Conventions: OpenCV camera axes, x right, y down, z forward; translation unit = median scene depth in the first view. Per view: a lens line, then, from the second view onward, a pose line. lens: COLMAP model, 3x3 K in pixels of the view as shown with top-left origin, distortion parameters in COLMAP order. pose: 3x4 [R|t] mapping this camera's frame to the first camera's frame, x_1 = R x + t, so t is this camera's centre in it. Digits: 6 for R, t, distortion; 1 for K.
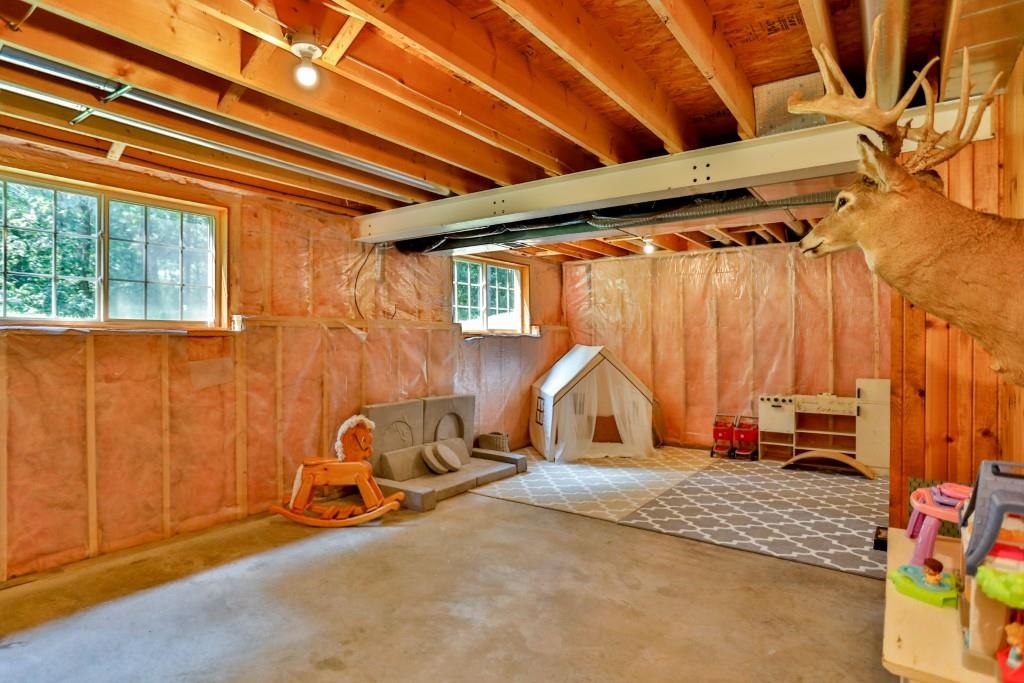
lens RADIAL K [[559.1, 0, 512.0], [0, 559.1, 341.7], [0, 0, 1]] dist [0.000022, 0.000003]
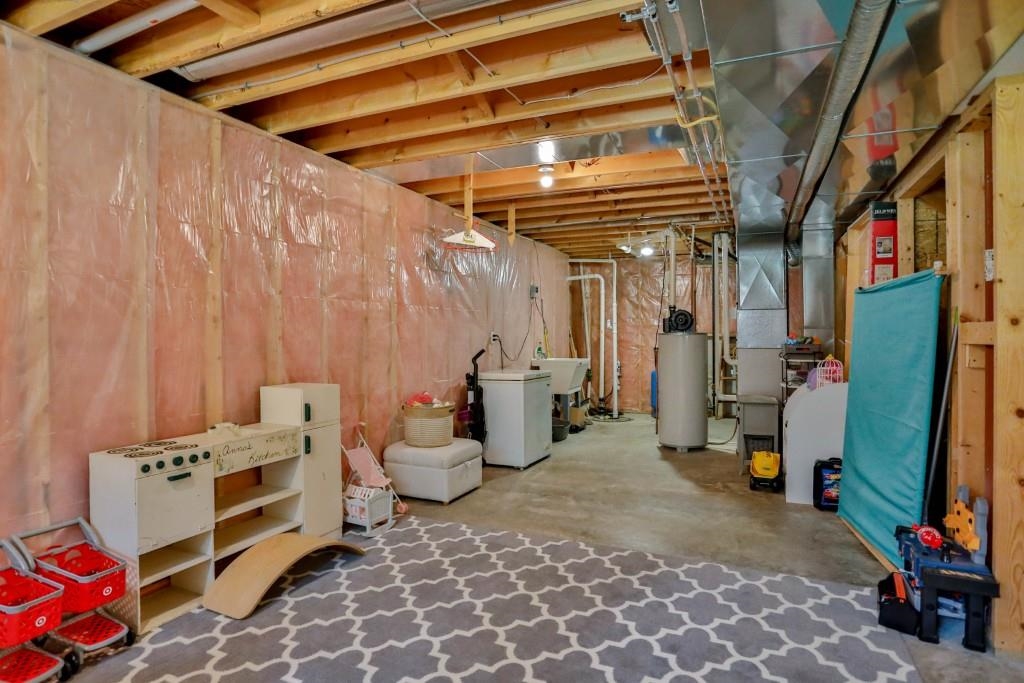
lens RADIAL K [[557.8, 0, 510.7], [0, 557.8, 339.6], [0, 0, 1]] dist [-0.000770, -0.000135]
pose [[-0.192488, -0.002993, 0.981295, 0.031281], [0.004451, 0.999982, 0.003923, 0.015715], [-0.981289, 0.005123, -0.192471, 0.836965]]
